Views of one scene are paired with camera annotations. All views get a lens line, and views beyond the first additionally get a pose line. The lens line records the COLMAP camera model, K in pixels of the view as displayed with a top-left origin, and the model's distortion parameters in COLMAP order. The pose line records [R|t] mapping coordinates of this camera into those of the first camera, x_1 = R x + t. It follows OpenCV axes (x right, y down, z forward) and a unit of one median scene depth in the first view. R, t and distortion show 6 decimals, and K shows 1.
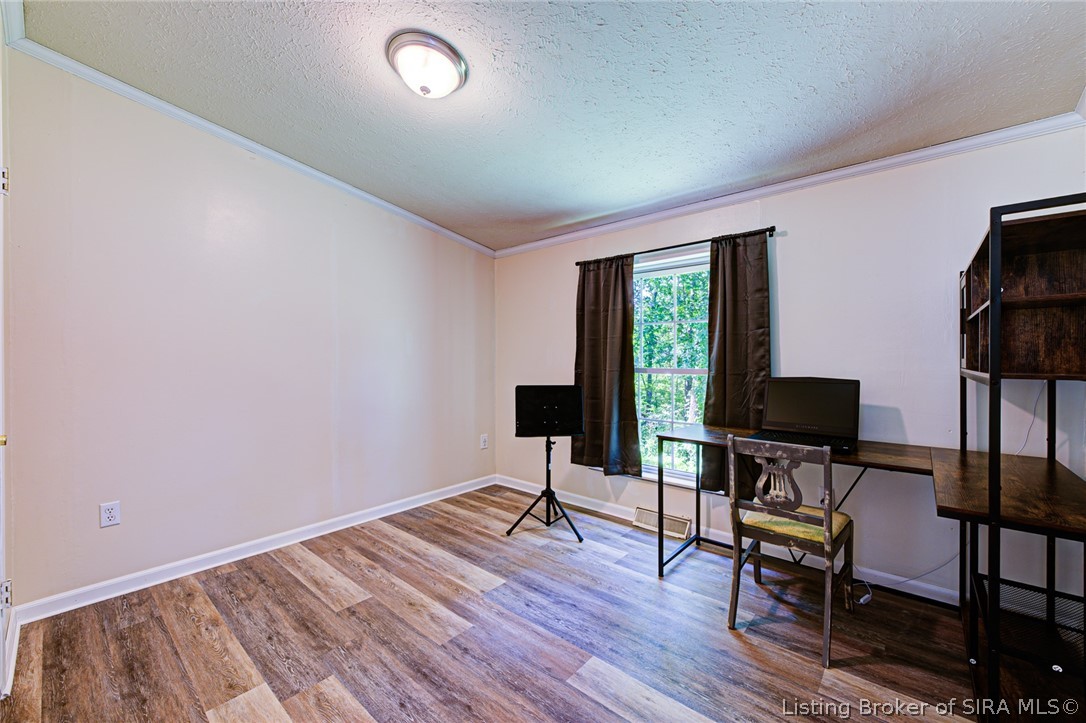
lens RADIAL K [[434.2, 0, 541.7], [0, 434.2, 360.8], [0, 0, 1]] dist [-0.003148, -0.000140]
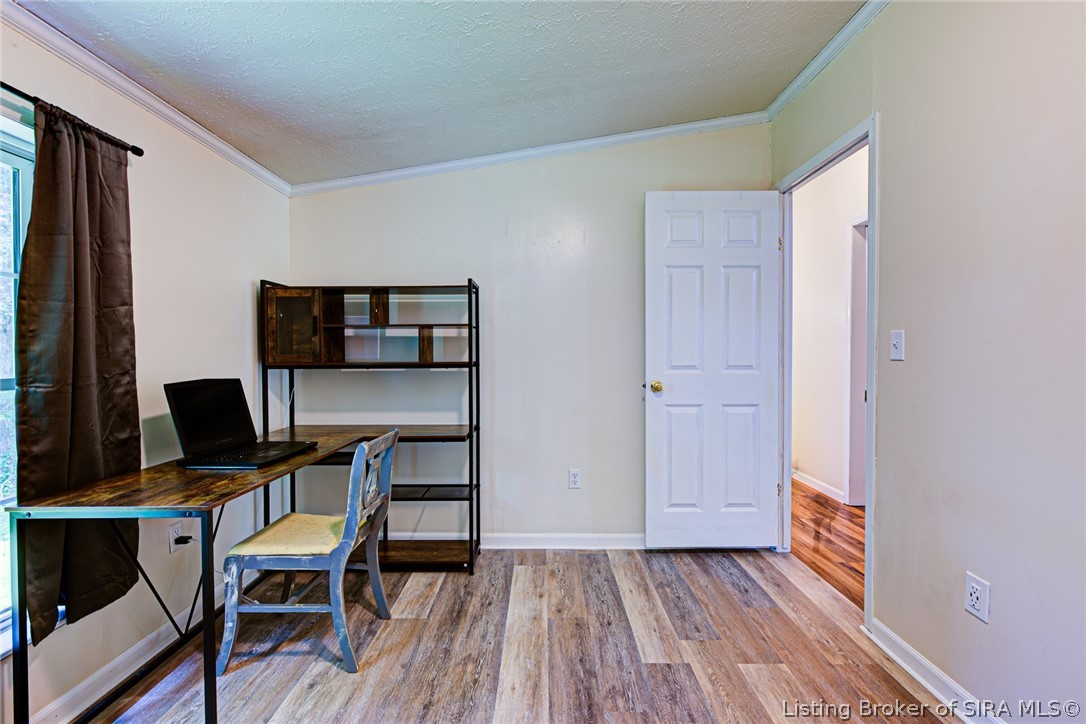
lens RADIAL K [[482.7, 0, 540.3], [0, 482.7, 357.6], [0, 0, 1]] dist [-0.004611, 0.000157]
pose [[-0.661383, -0.005107, 0.750031, -0.515495], [0.009759, 0.999834, 0.015413, -0.008458], [-0.749985, 0.017514, -0.661223, 1.362275]]
